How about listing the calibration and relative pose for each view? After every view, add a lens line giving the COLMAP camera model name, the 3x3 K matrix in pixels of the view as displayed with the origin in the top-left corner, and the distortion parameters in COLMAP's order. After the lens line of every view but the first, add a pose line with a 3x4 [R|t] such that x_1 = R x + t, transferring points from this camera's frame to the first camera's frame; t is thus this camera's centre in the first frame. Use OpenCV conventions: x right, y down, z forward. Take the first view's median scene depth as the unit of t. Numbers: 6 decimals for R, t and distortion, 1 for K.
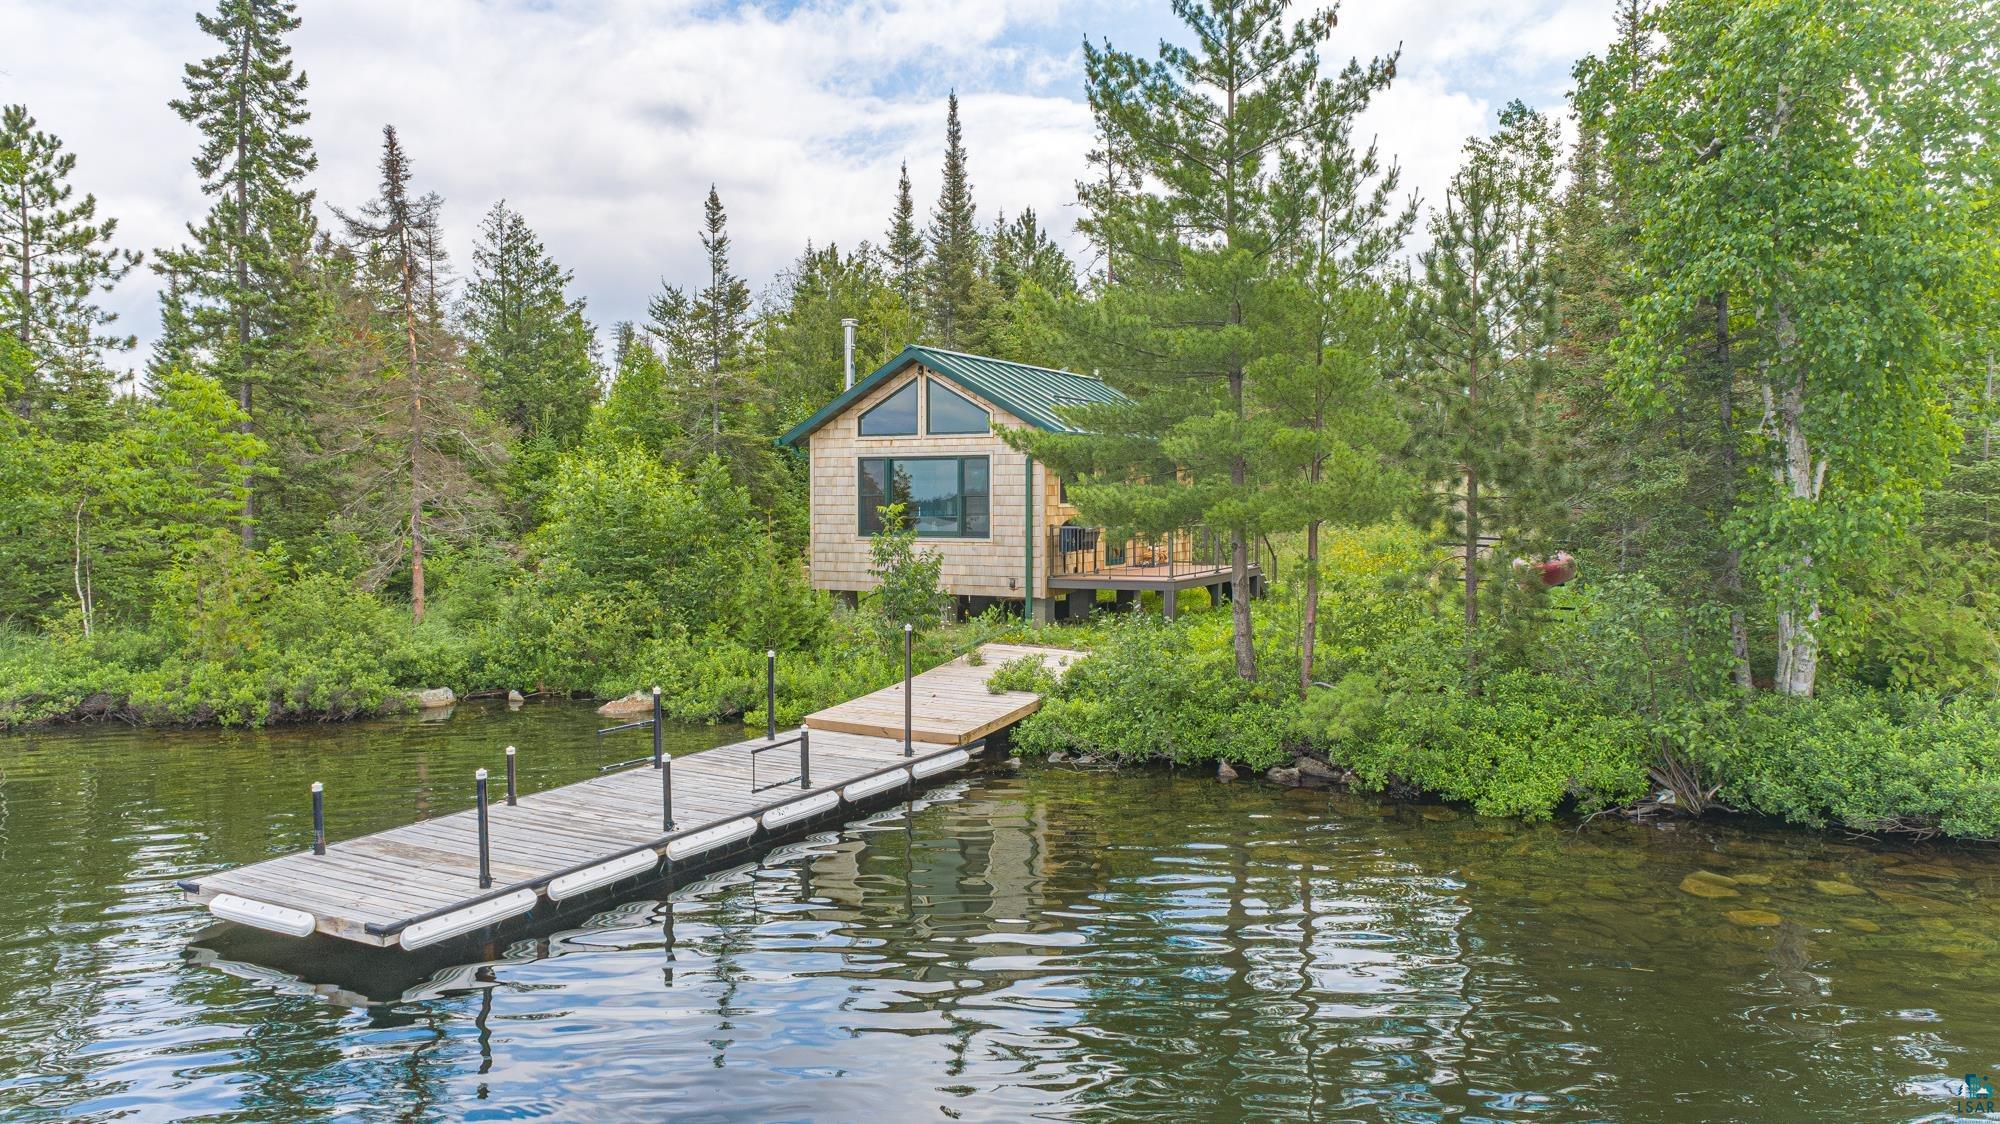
lens RADIAL K [[1408.6, 0, 976.2], [0, 1408.6, 526.4], [0, 0, 1]] dist [0.020820, 0.000422]
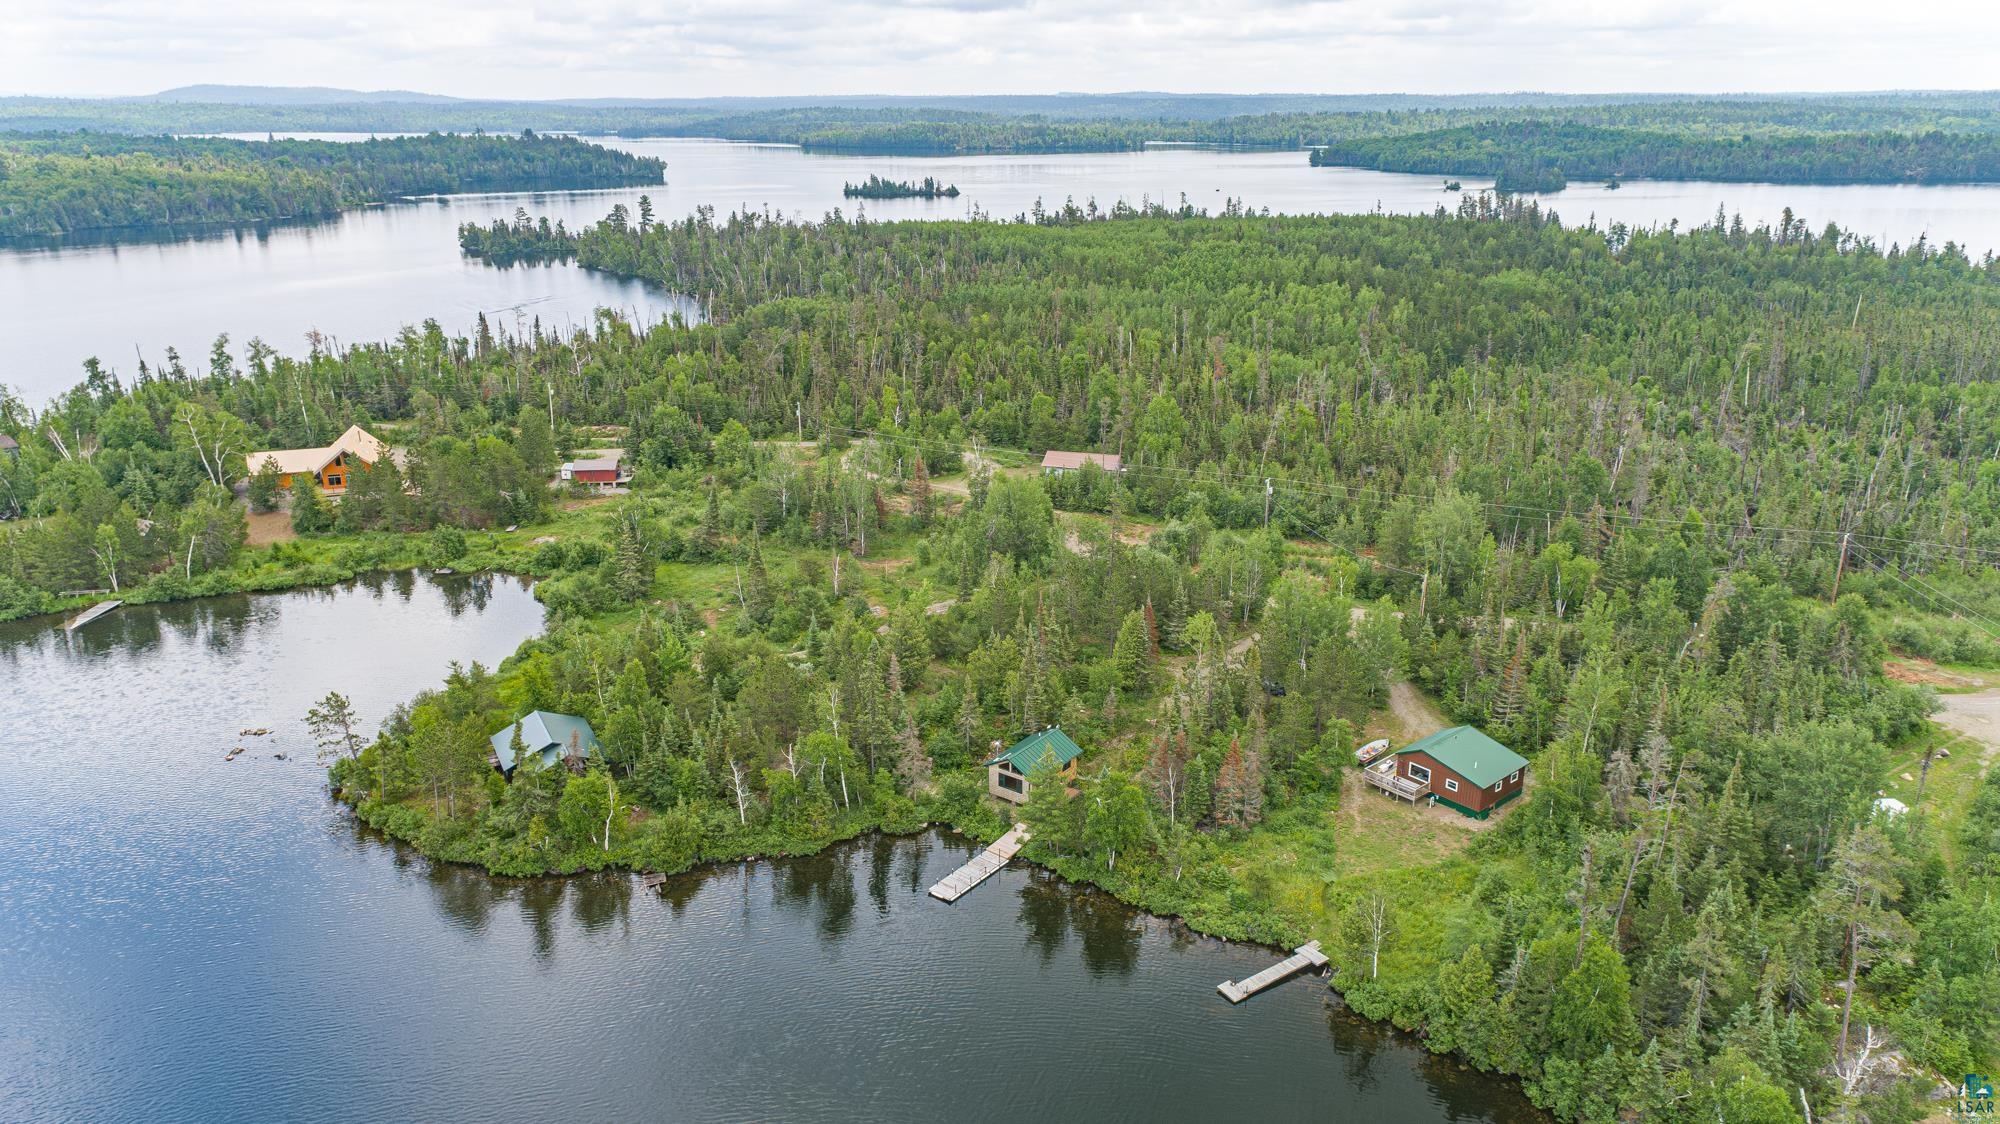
lens RADIAL K [[1375.9, 0, 1000.0], [0, 1375.9, 562.0], [0, 0, 1]] dist [0.014898, -0.000612]
pose [[0.990364, 0.046383, -0.130491, 0.746011], [-0.005339, 0.954334, 0.298695, -3.171354], [0.138387, -0.295120, 0.945385, -4.864755]]
